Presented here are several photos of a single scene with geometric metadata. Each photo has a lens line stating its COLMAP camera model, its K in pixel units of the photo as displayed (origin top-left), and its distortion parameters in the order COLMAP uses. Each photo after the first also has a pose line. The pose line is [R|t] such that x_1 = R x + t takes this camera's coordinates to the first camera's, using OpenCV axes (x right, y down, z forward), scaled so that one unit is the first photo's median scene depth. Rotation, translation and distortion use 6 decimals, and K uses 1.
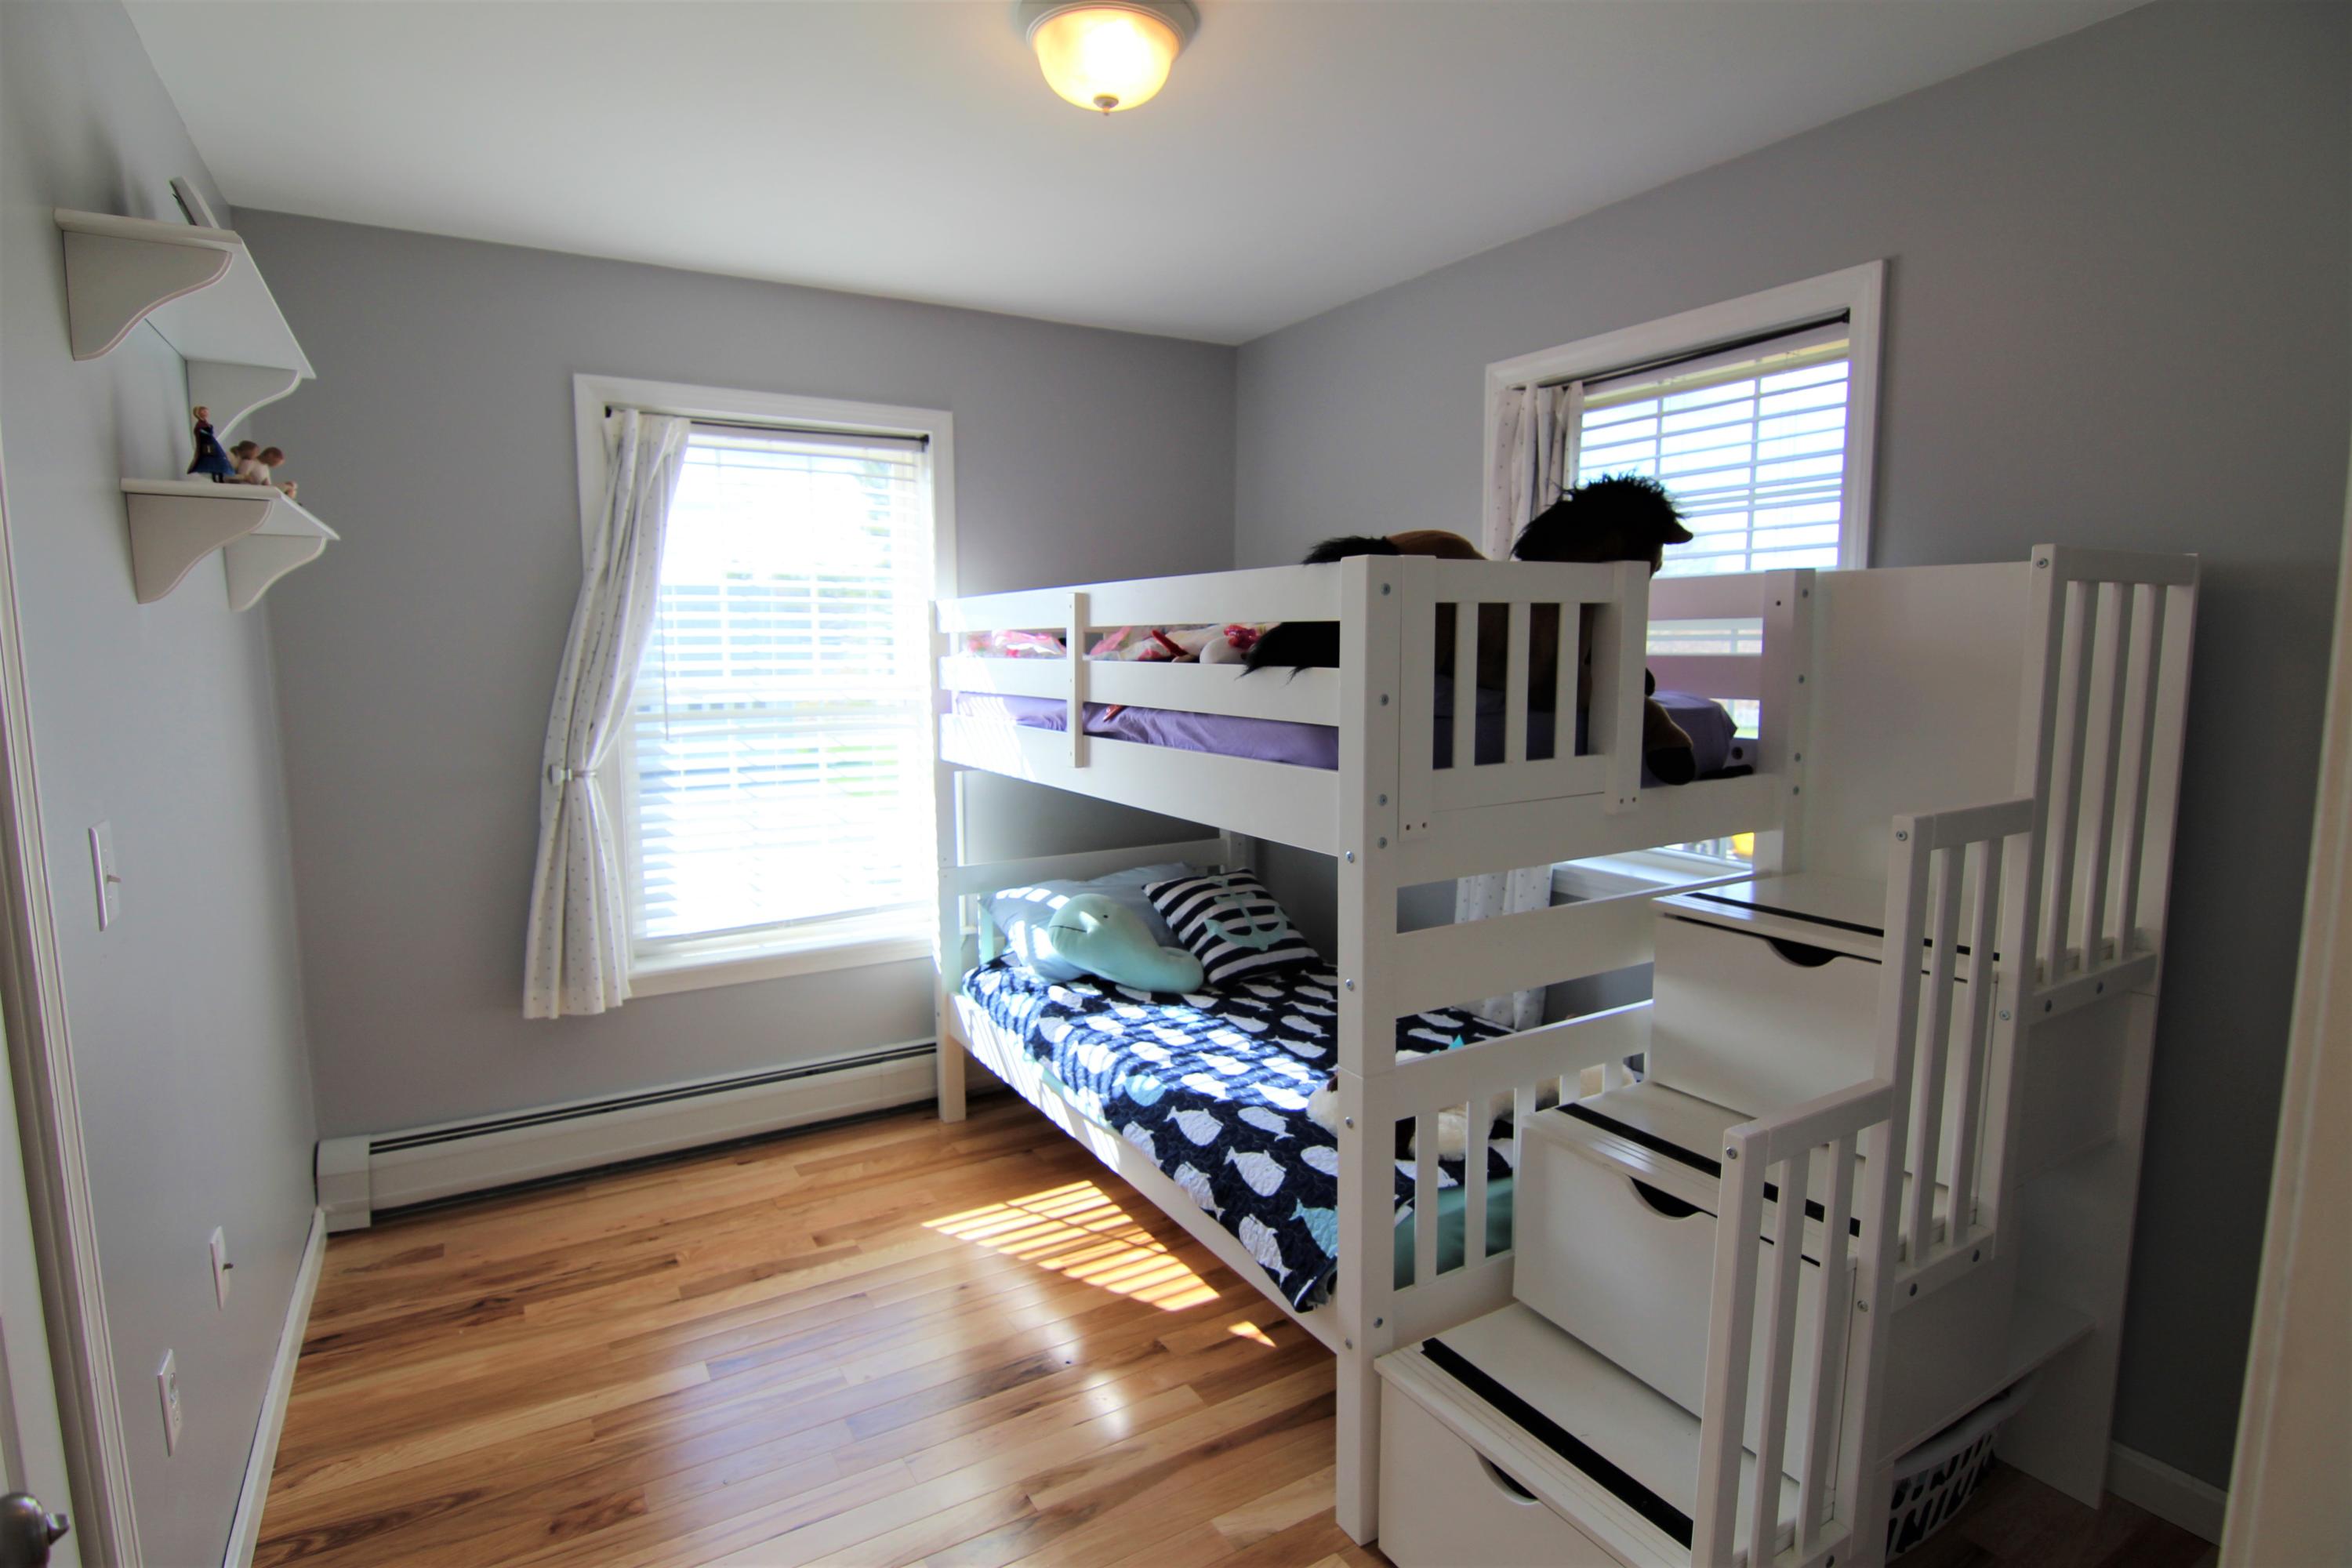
lens RADIAL K [[1207.3, 0, 1183.3], [0, 1207.3, 788.6], [0, 0, 1]] dist [-0.000294, -0.014024]
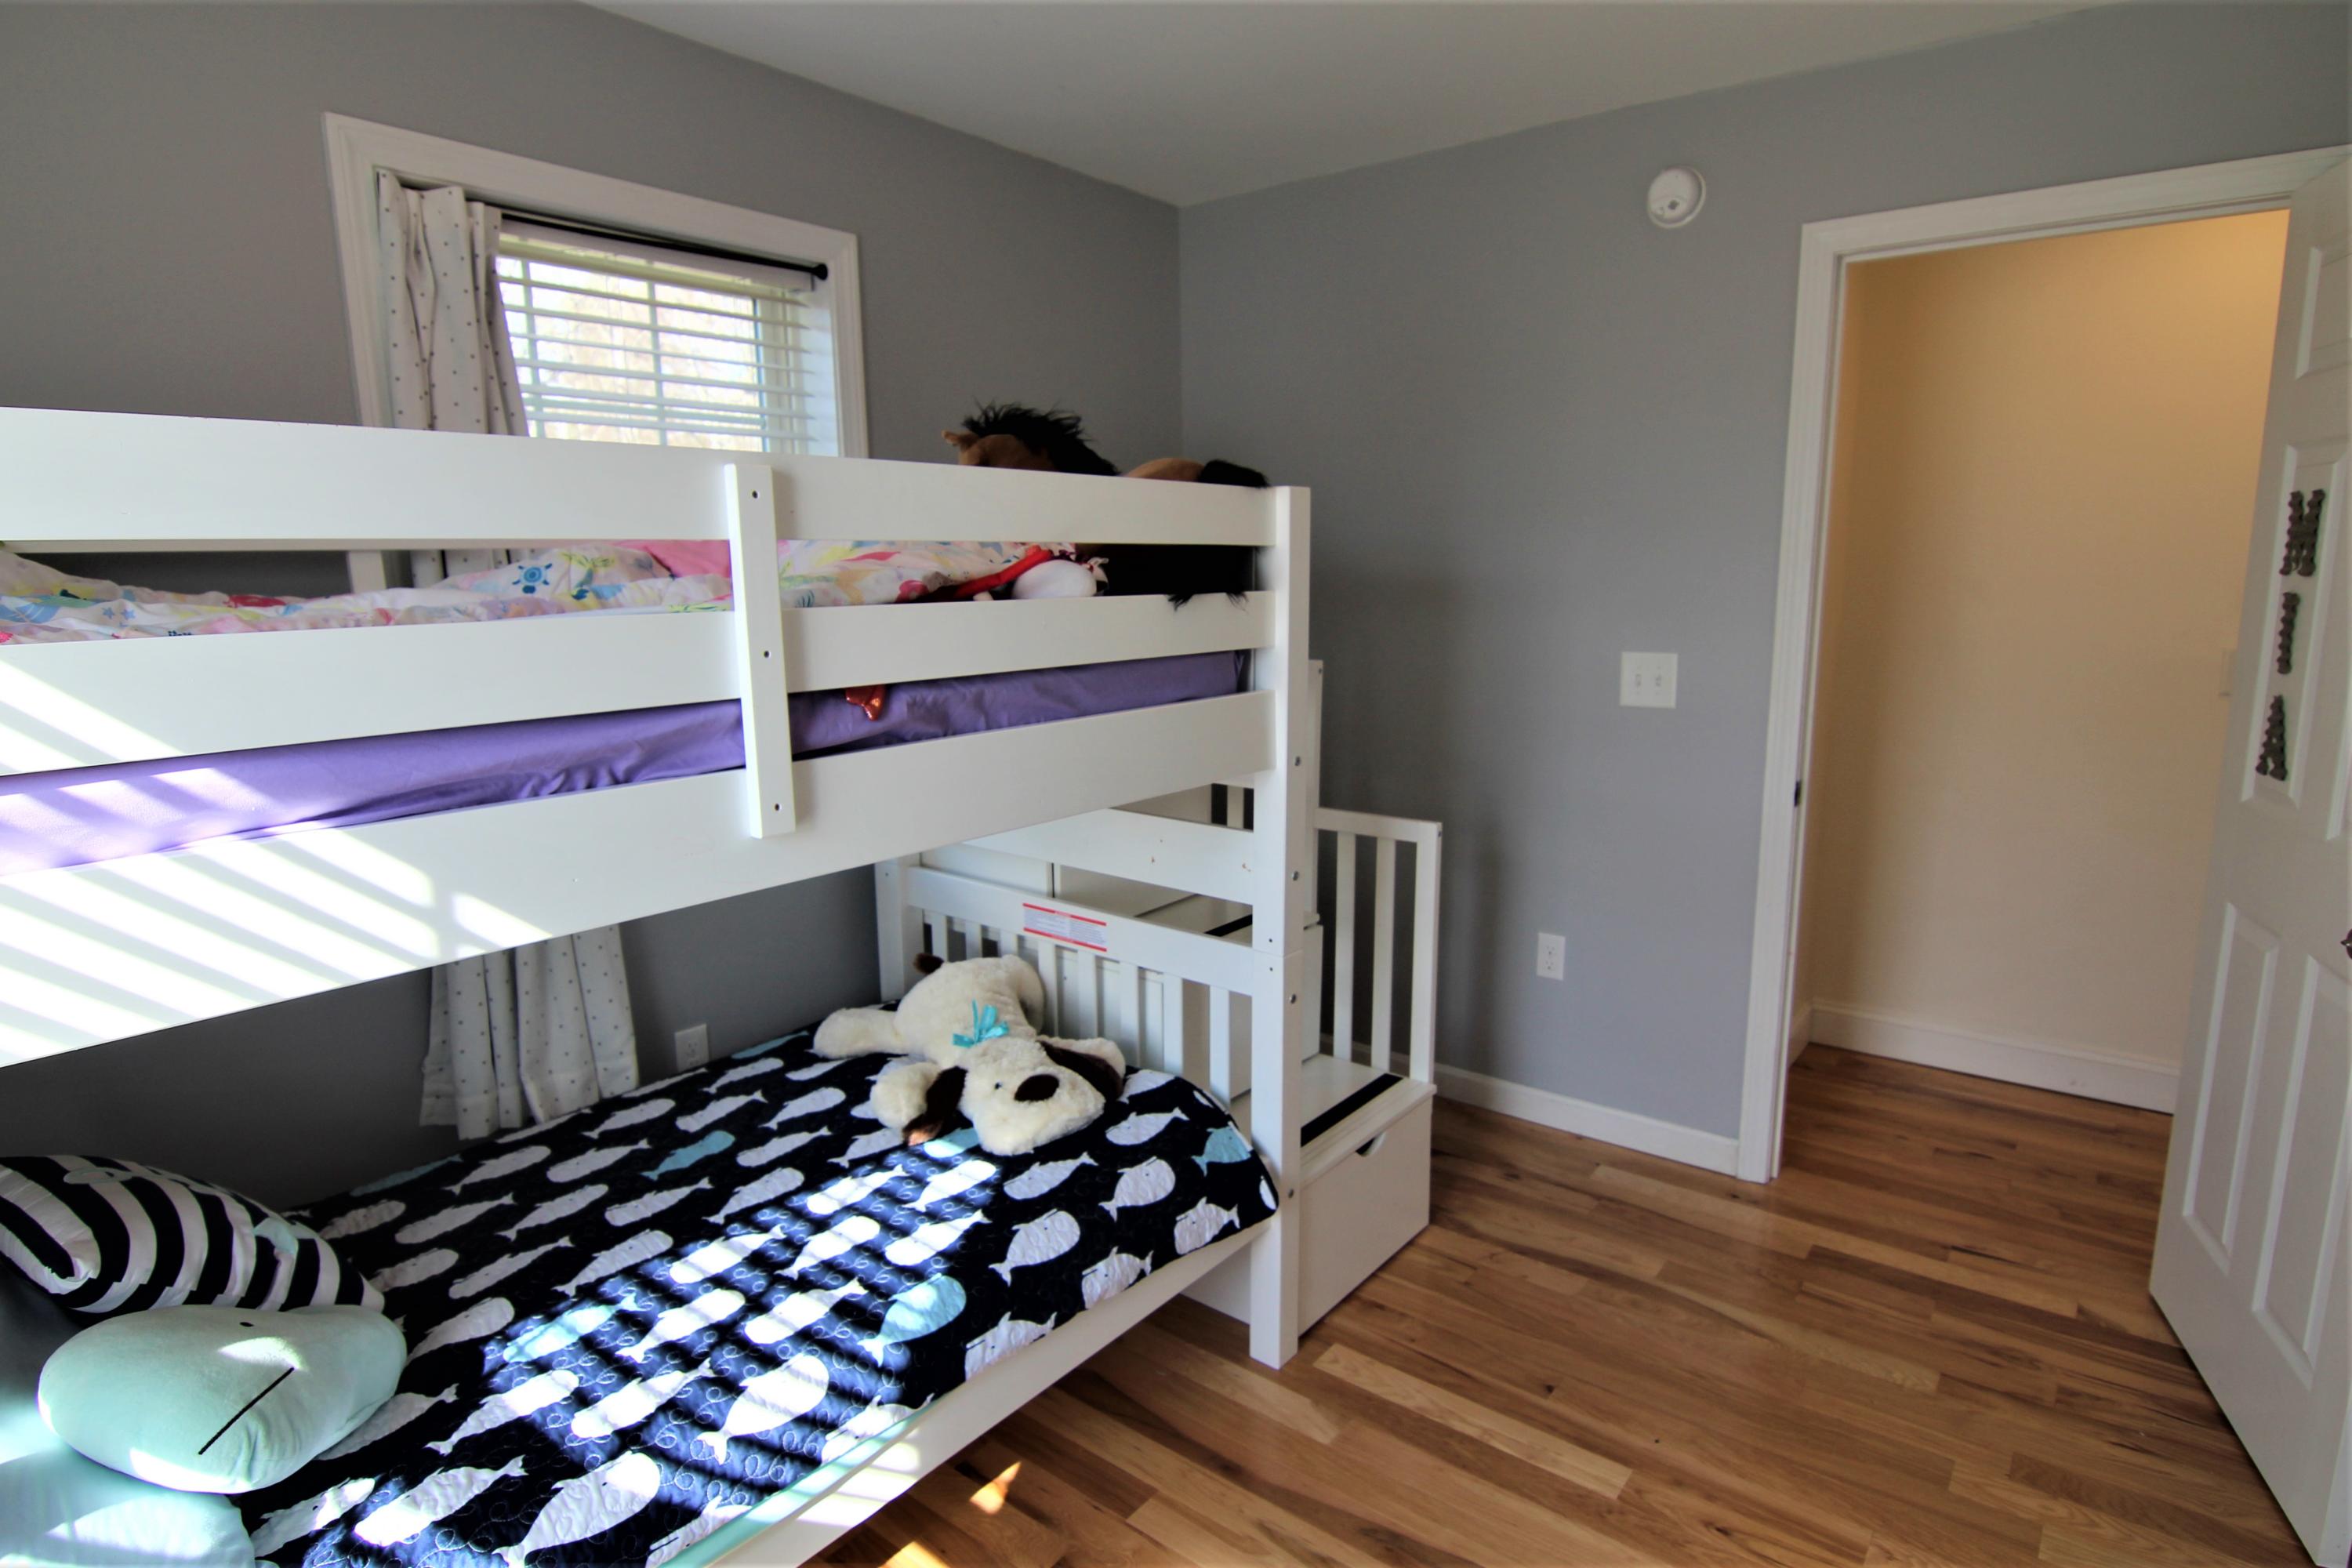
lens RADIAL K [[1207.3, 0, 1183.3], [0, 1207.3, 788.6], [0, 0, 1]] dist [-0.000294, -0.014024]
pose [[-0.349784, -0.166337, 0.921945, -0.584837], [0.124876, 0.967051, 0.221853, -0.122050], [-0.928470, 0.192730, -0.317487, 1.002150]]
